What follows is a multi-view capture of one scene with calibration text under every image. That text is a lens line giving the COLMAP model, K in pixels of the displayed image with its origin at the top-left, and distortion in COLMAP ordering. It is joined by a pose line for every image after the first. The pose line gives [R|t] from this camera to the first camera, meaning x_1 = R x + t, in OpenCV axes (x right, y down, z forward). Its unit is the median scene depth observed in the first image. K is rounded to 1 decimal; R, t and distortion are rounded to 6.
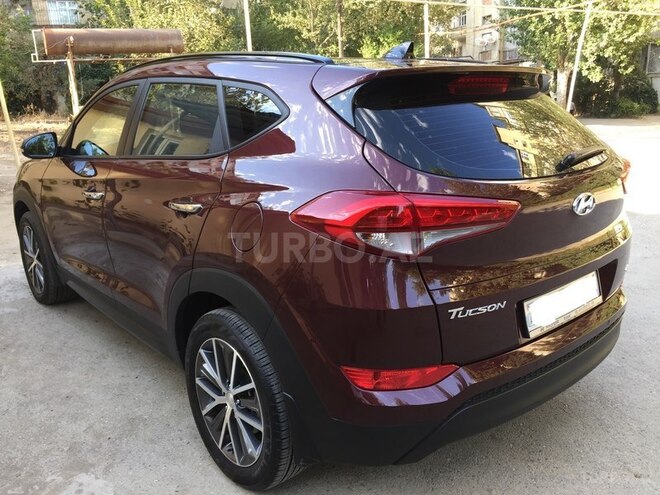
lens RADIAL K [[559.9, 0, 330.0], [0, 559.9, 247.5], [0, 0, 1]] dist [0.101101, -0.128129]
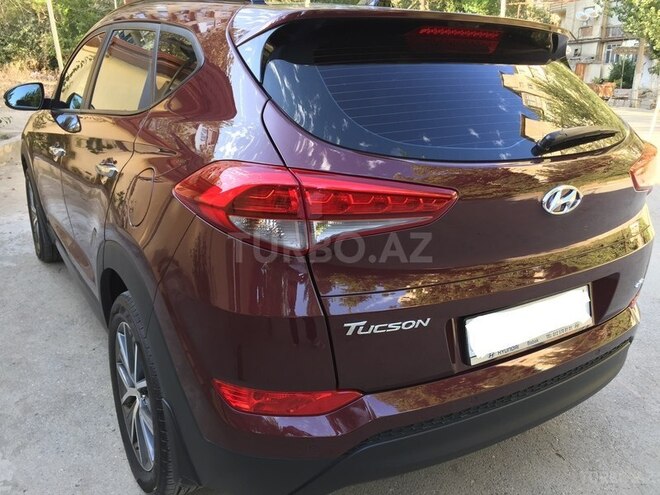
lens RADIAL K [[559.9, 0, 330.0], [0, 559.9, 247.5], [0, 0, 1]] dist [0.101101, -0.128129]
pose [[0.988571, 0.083255, -0.125682, 0.236239], [-0.077352, 0.995691, 0.051143, -0.027080], [0.129399, -0.040837, 0.990751, 0.196763]]
